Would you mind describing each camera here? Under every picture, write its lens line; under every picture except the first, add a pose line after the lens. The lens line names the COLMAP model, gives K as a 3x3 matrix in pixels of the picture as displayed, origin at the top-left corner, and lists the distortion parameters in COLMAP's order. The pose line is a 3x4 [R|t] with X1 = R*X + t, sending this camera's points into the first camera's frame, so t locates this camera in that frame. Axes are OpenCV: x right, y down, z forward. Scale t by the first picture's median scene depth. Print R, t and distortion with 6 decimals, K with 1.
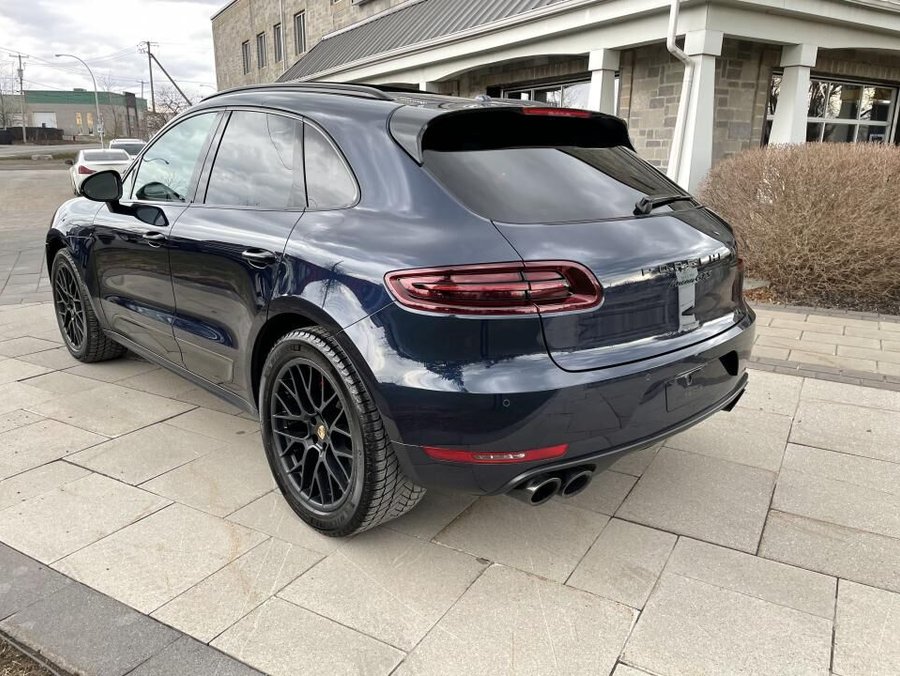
lens RADIAL K [[627.5, 0, 448.4], [0, 627.5, 336.3], [0, 0, 1]] dist [0.070340, -0.063115]
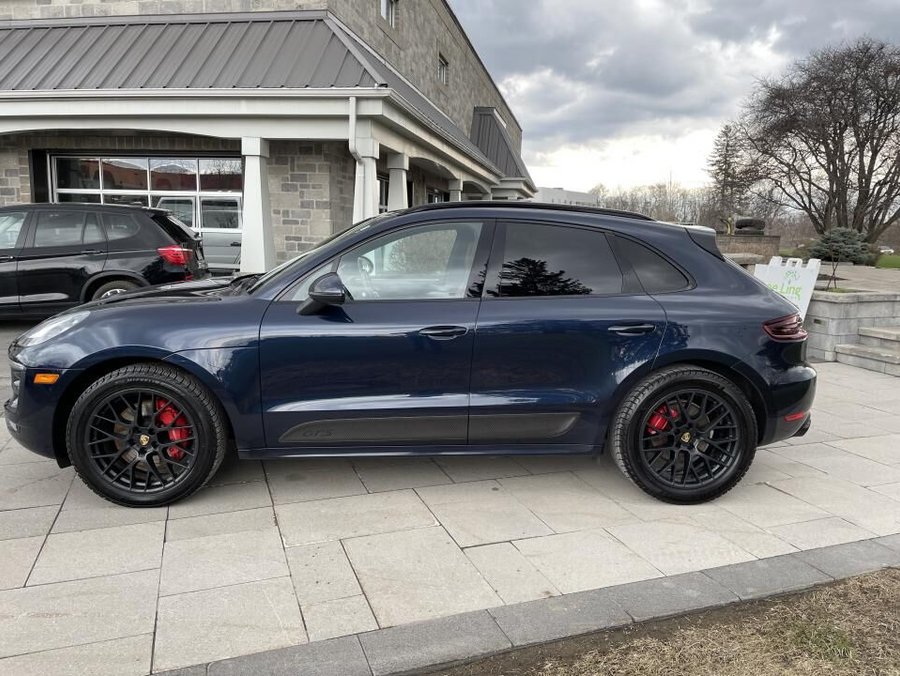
lens RADIAL K [[627.5, 0, 448.4], [0, 627.5, 336.3], [0, 0, 1]] dist [0.070340, -0.063115]
pose [[0.683355, -0.119380, 0.720260, -0.425860], [0.192762, 0.981036, -0.020283, -0.040334], [-0.704179, 0.152700, 0.693408, 0.085040]]
